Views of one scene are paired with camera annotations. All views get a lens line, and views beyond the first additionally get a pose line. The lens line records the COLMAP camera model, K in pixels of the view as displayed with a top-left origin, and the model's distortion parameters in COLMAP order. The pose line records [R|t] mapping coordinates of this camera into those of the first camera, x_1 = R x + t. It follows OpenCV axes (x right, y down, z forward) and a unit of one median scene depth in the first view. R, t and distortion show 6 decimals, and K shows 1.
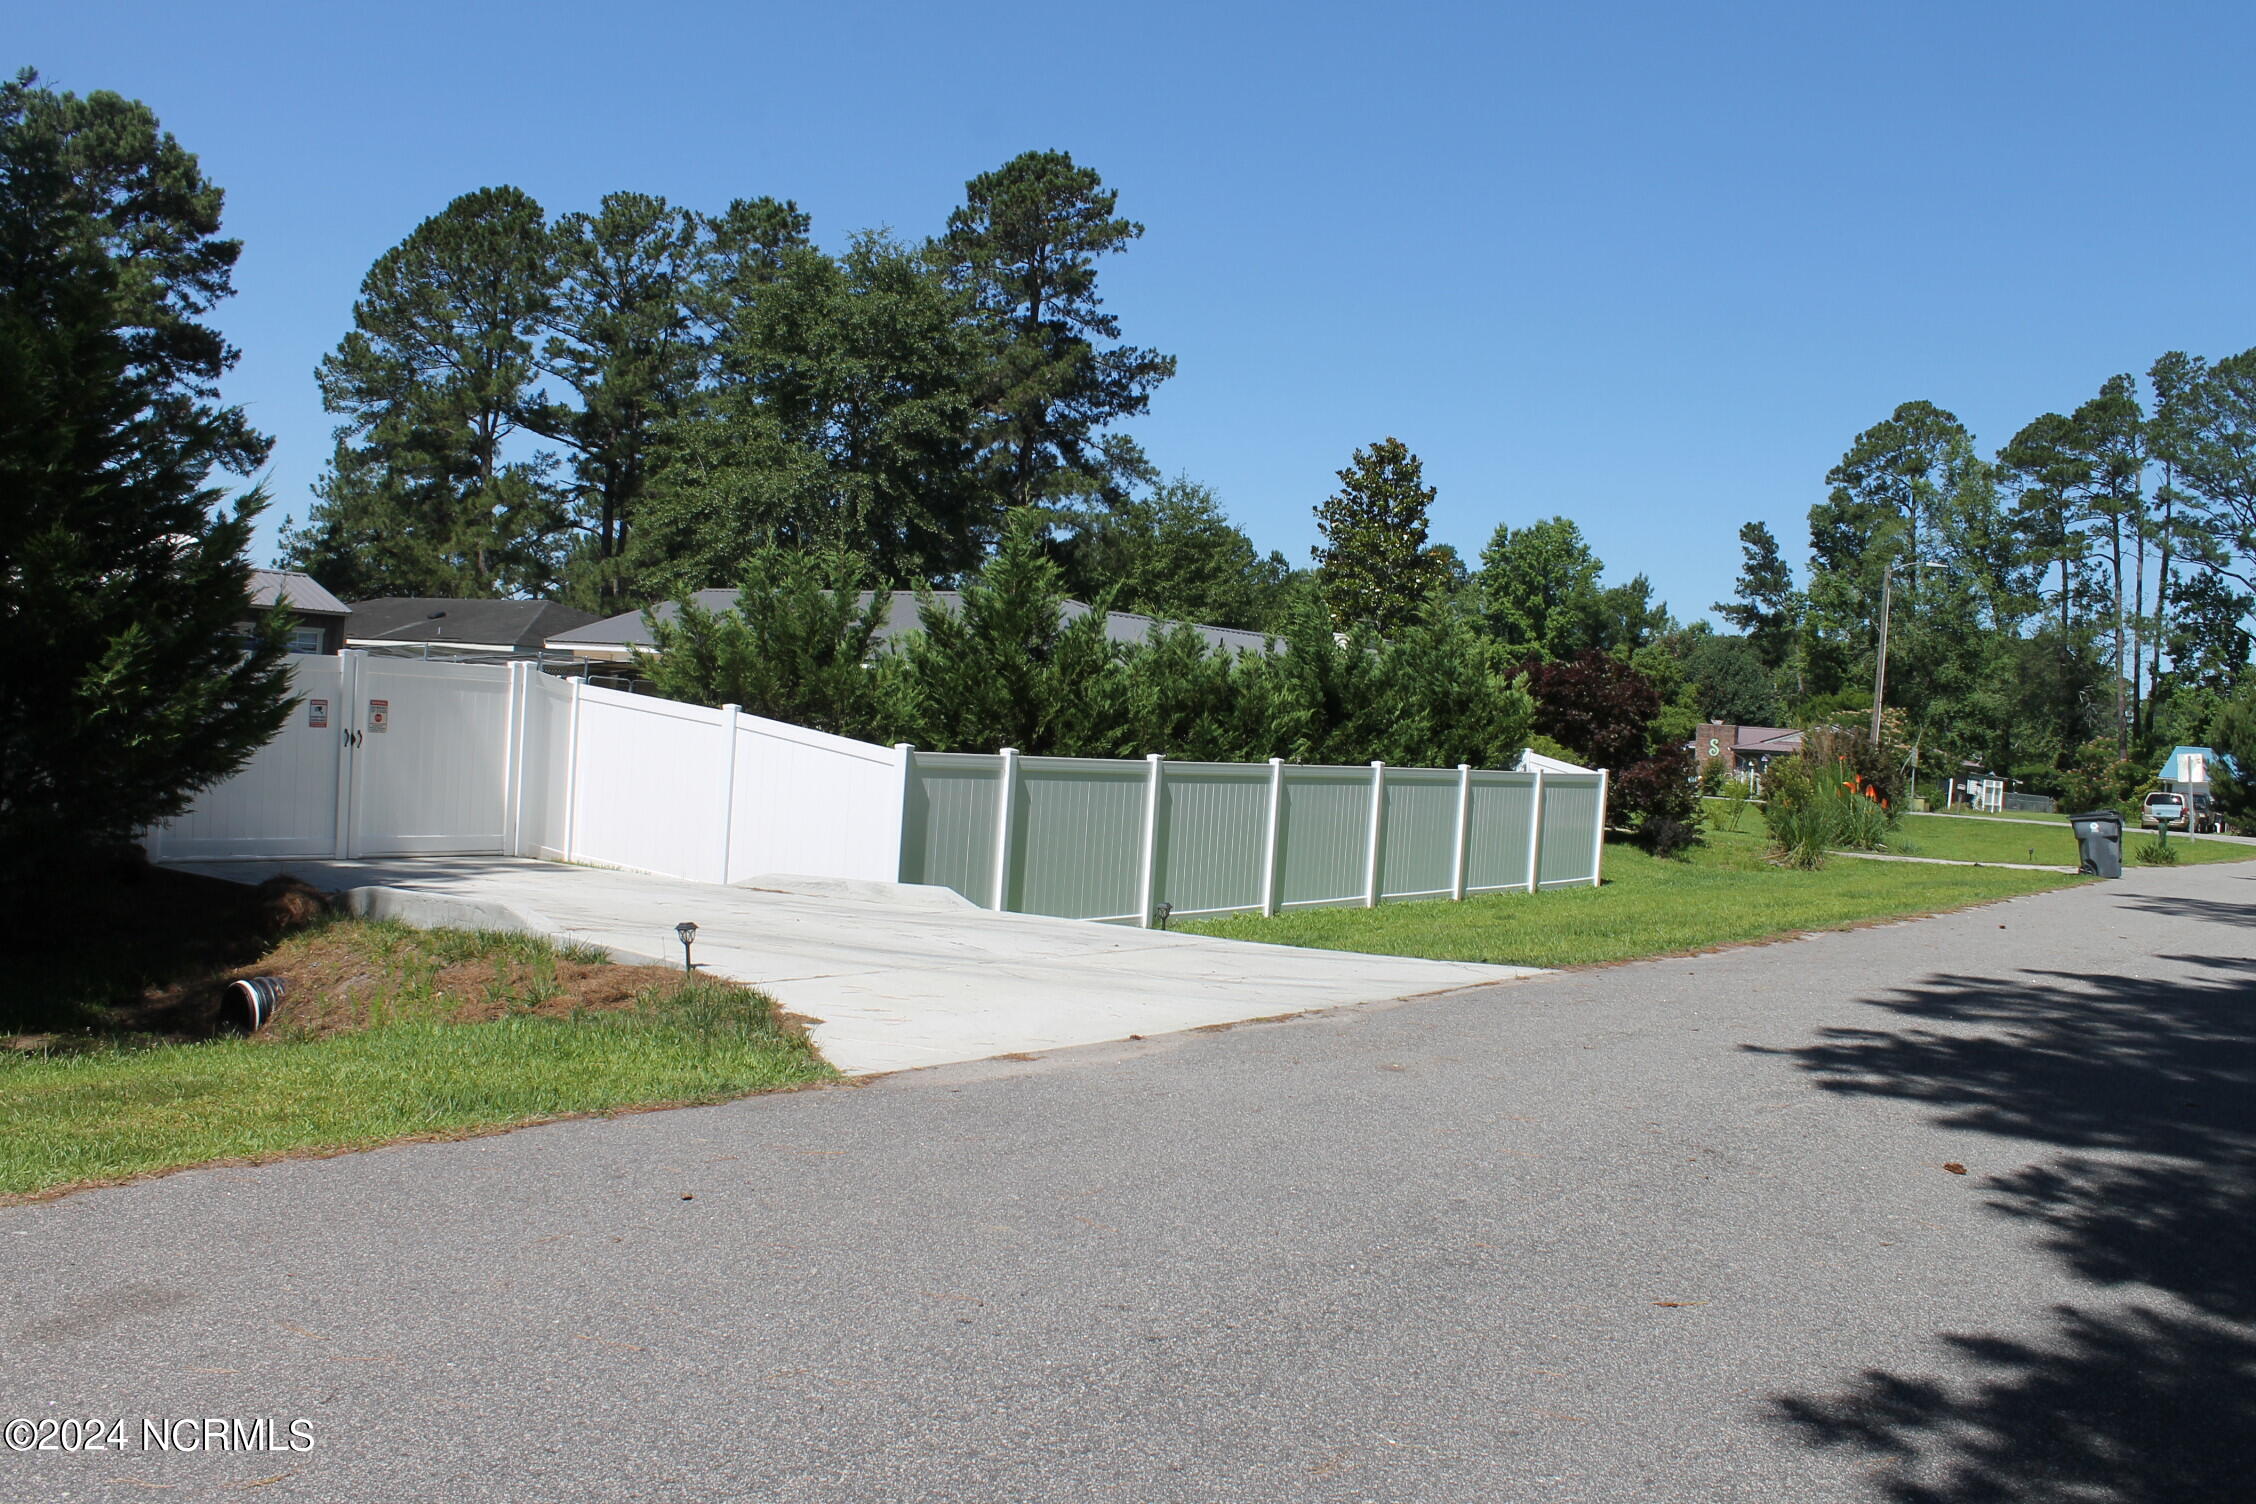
lens RADIAL K [[1939.9, 0, 1142.8], [0, 1939.9, 734.9], [0, 0, 1]] dist [-0.169476, 0.145755]
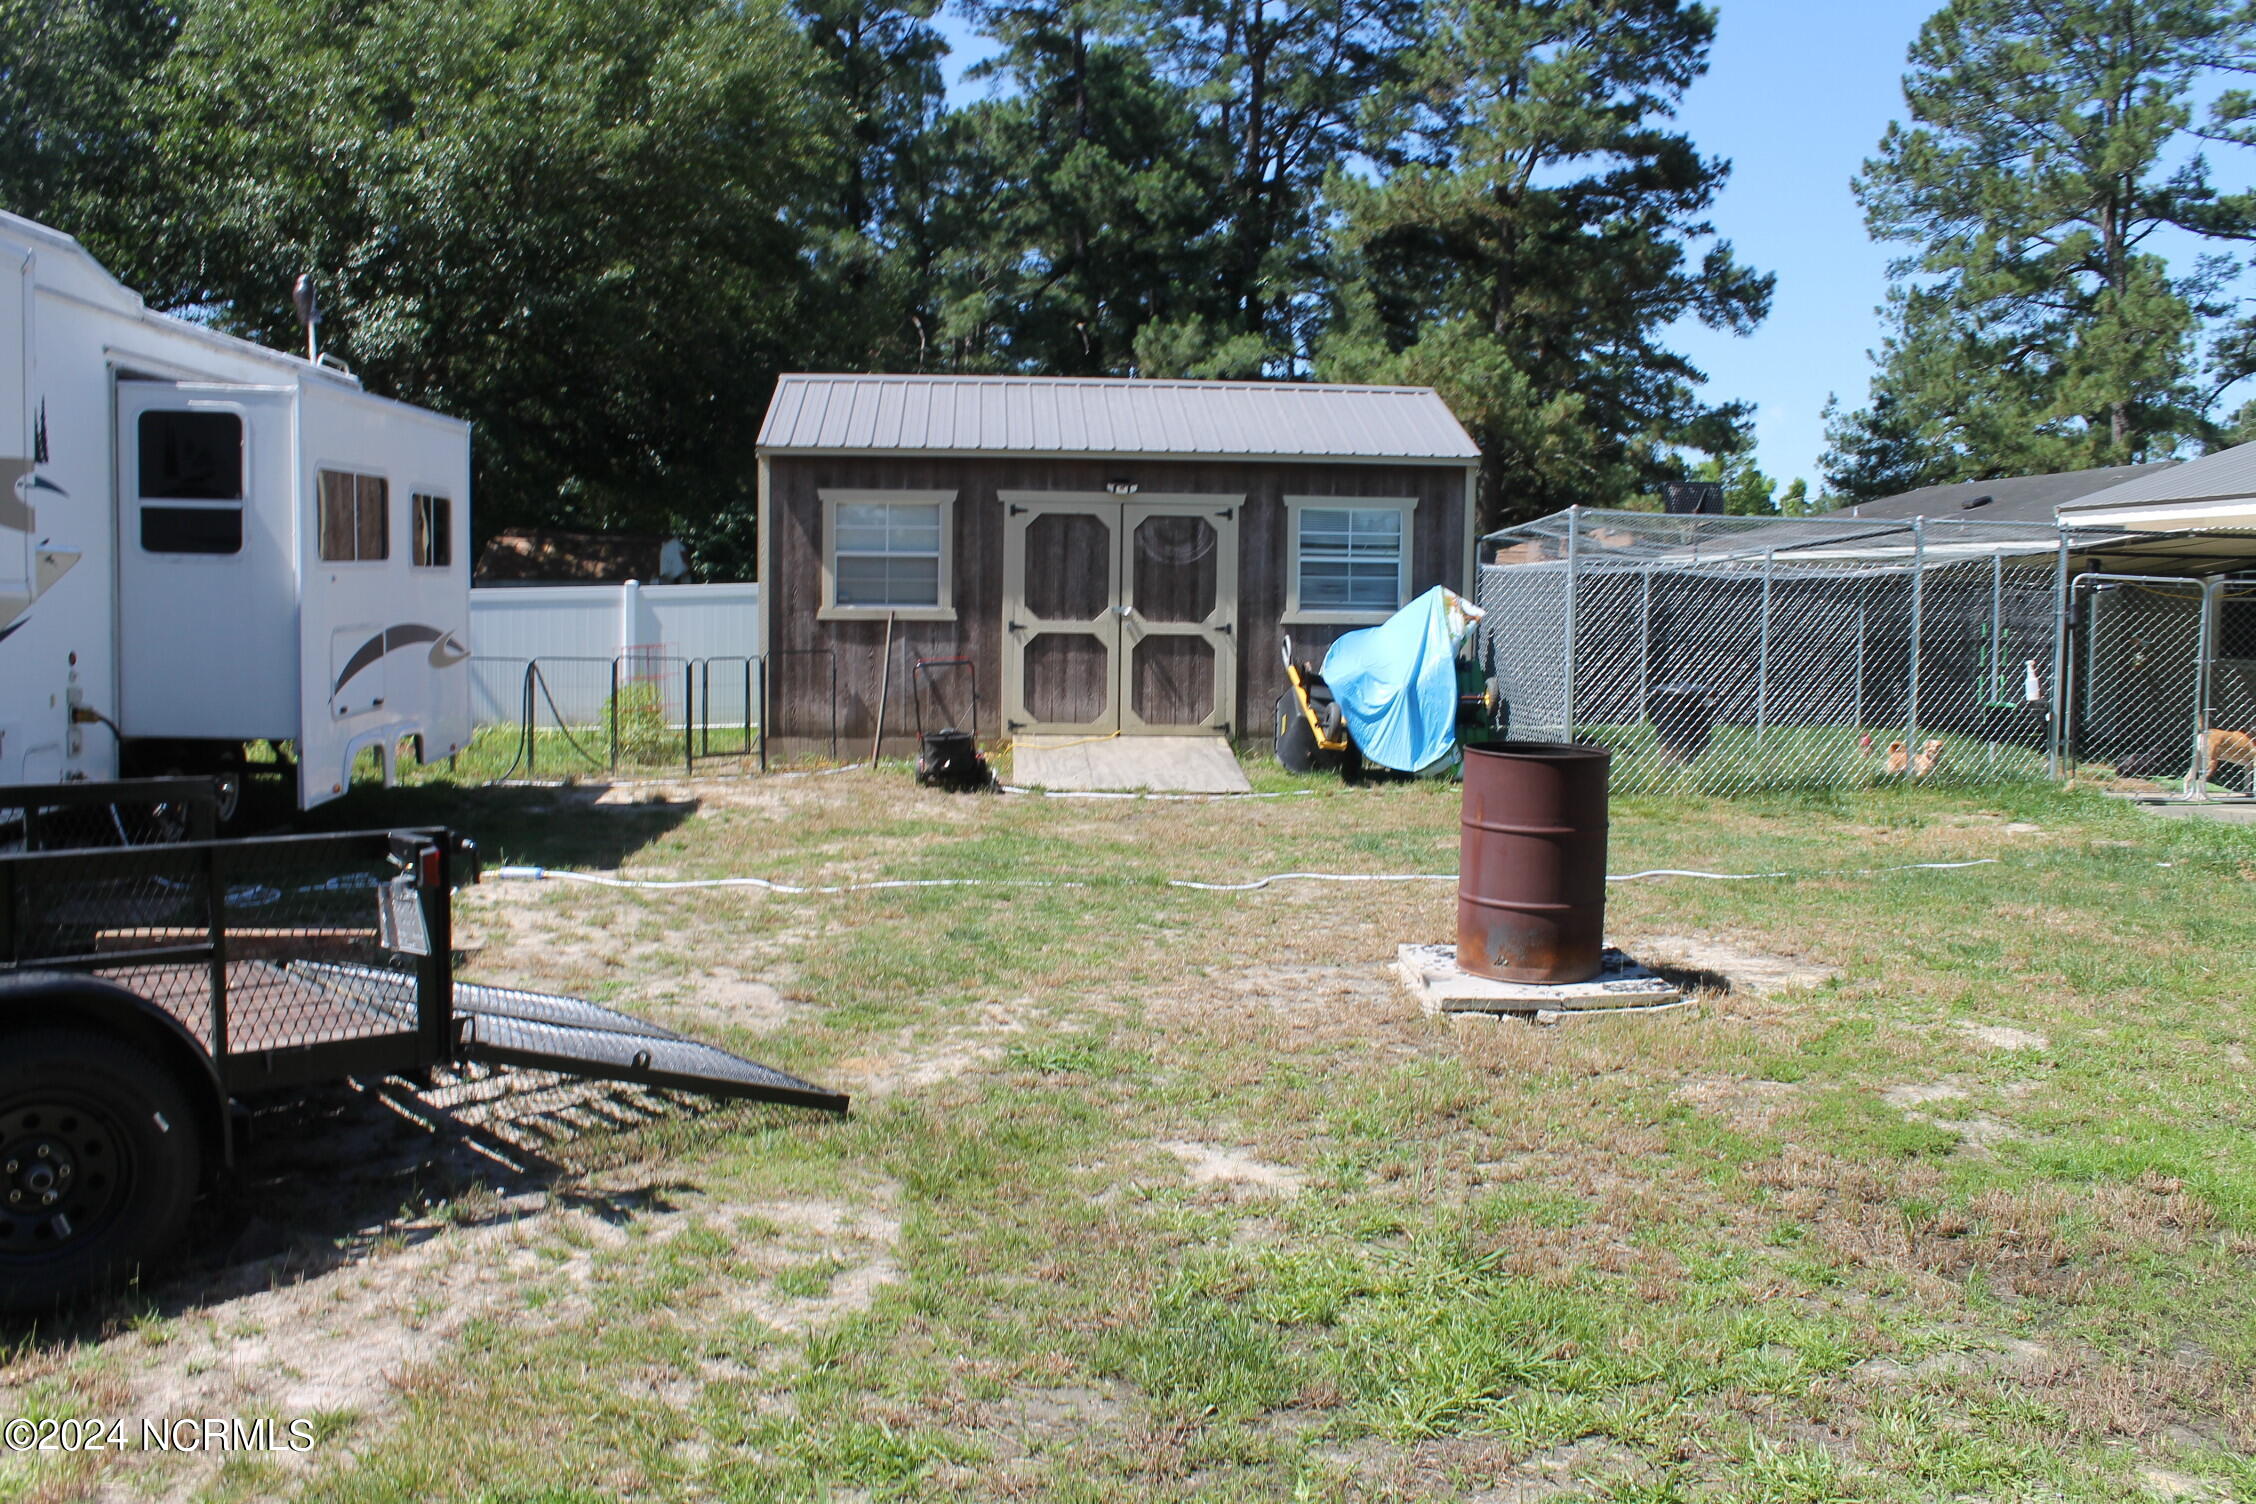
lens RADIAL K [[1939.9, 0, 1108.5], [0, 1939.9, 734.2], [0, 0, 1]] dist [-0.169476, 0.145755]
pose [[0.635444, -0.000513, -0.772147, -0.085150], [0.025027, 0.999488, 0.019933, -0.007863], [0.771741, -0.031991, 0.635132, 0.398243]]
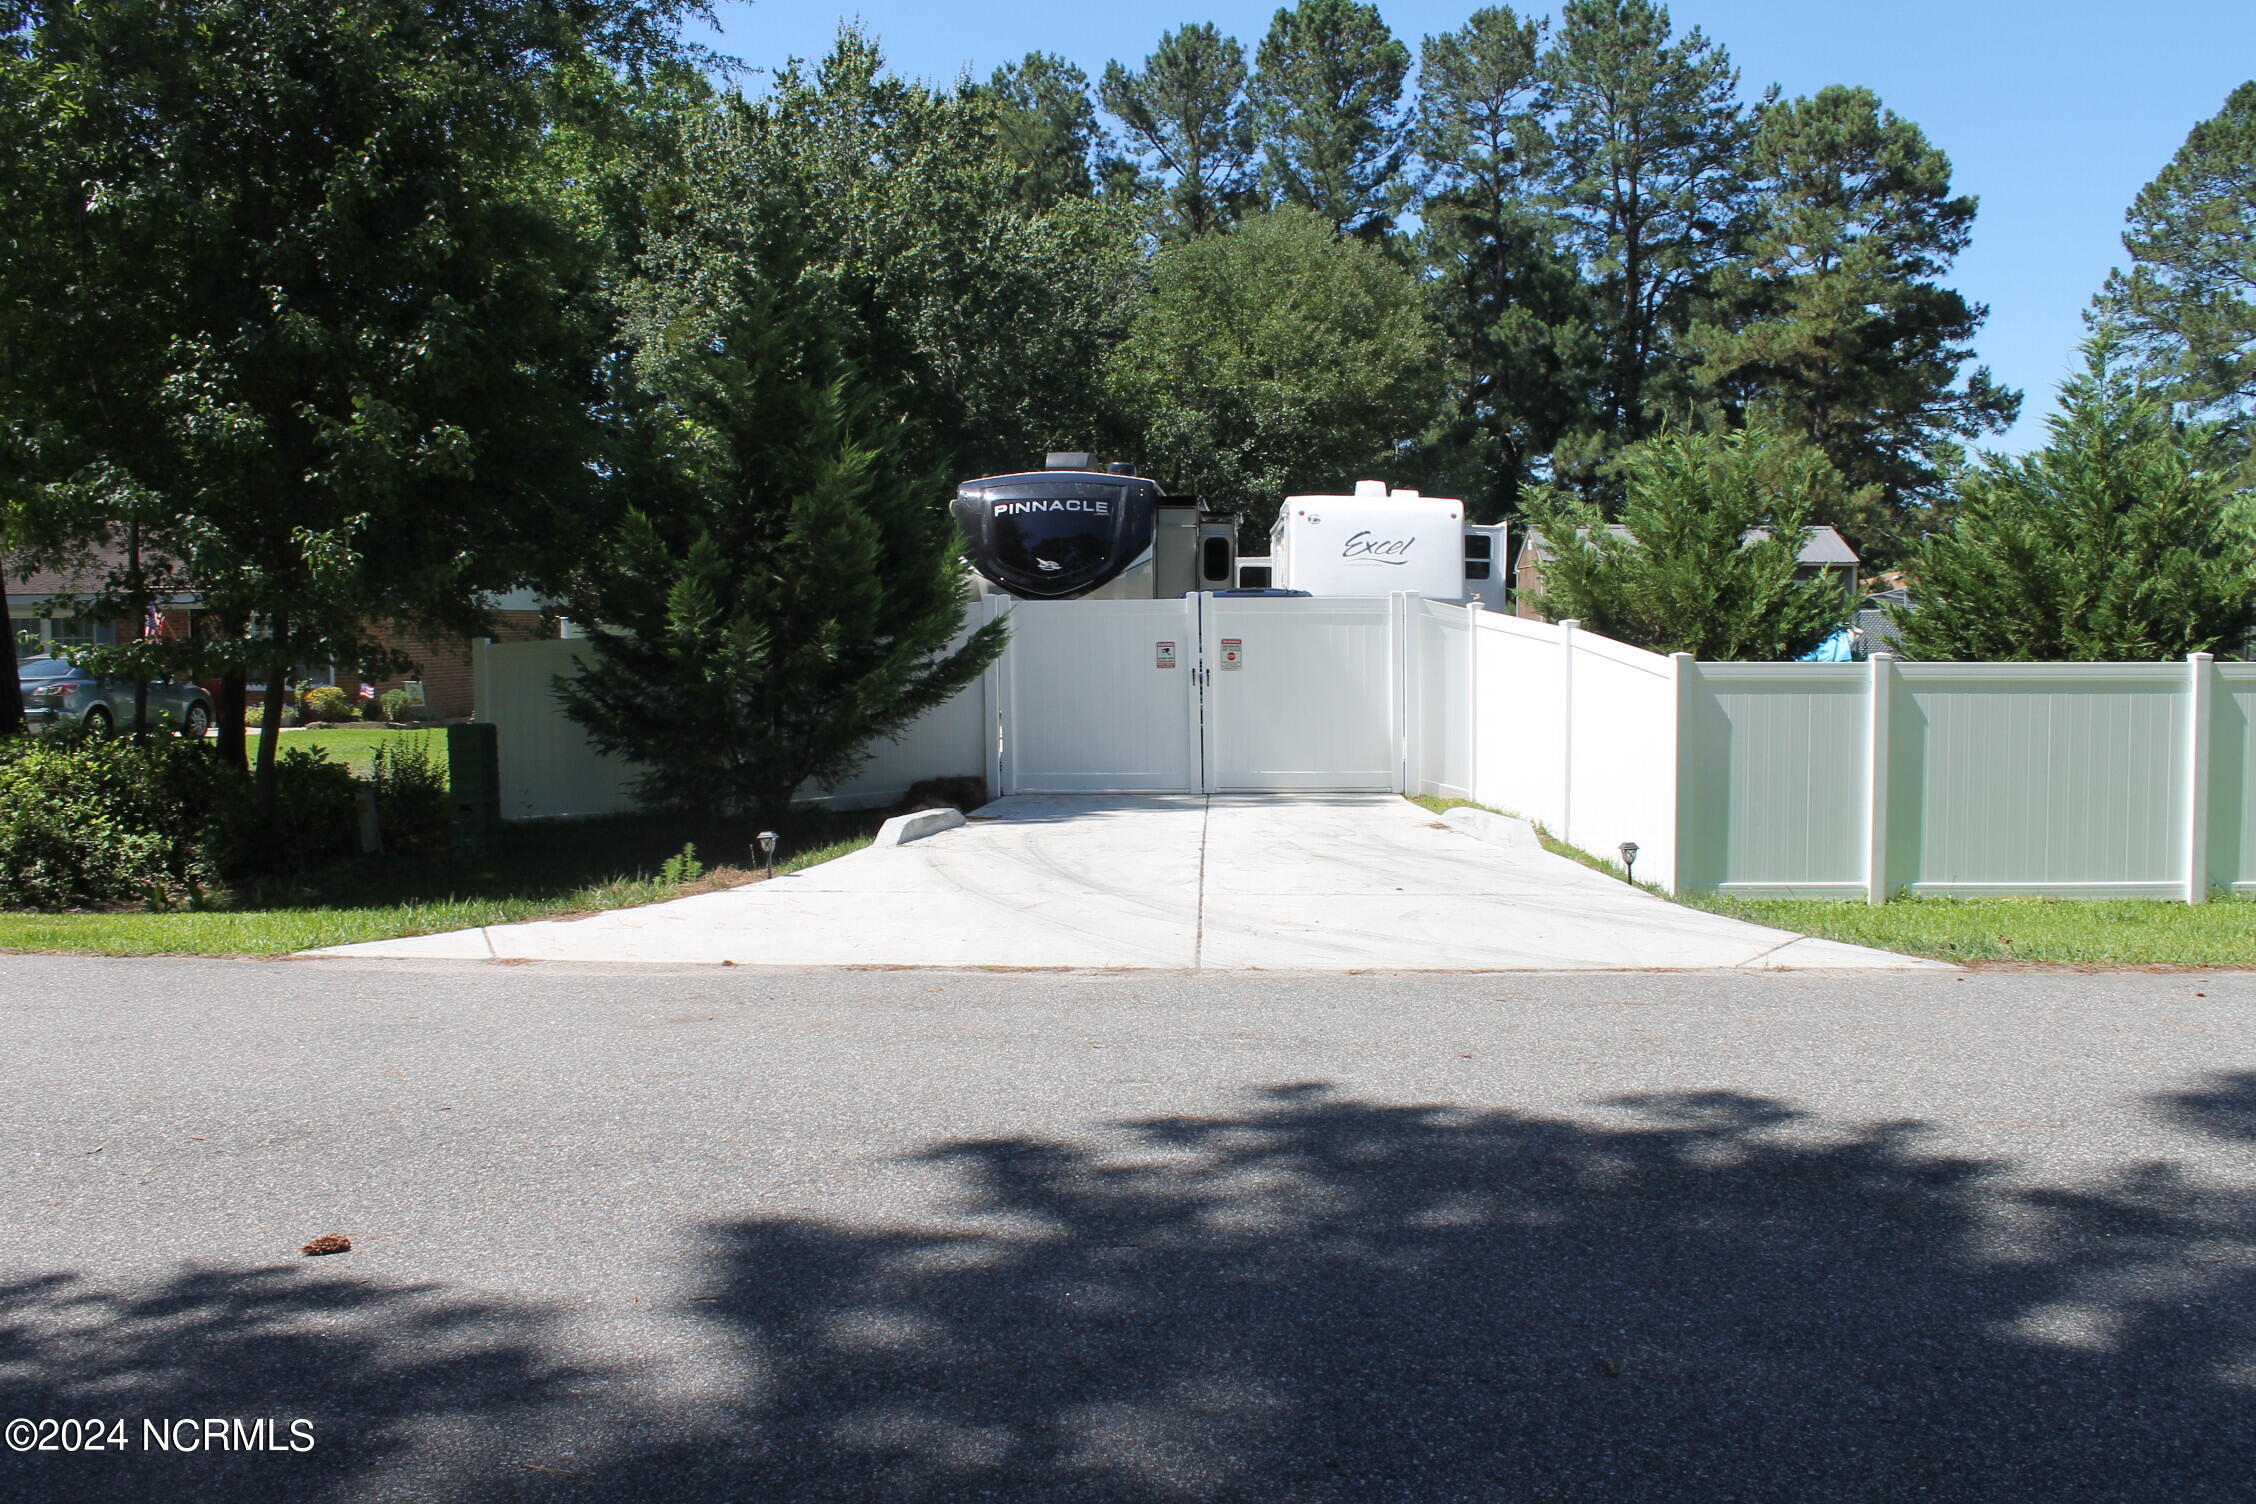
lens RADIAL K [[1939.9, 0, 1139.1], [0, 1939.9, 741.8], [0, 0, 1]] dist [-0.169476, 0.145755]
pose [[0.538209, -0.018532, -0.842607, 0.117644], [0.033001, 0.999455, -0.000902, 0.009480], [0.842165, -0.027322, 0.538527, 0.100619]]
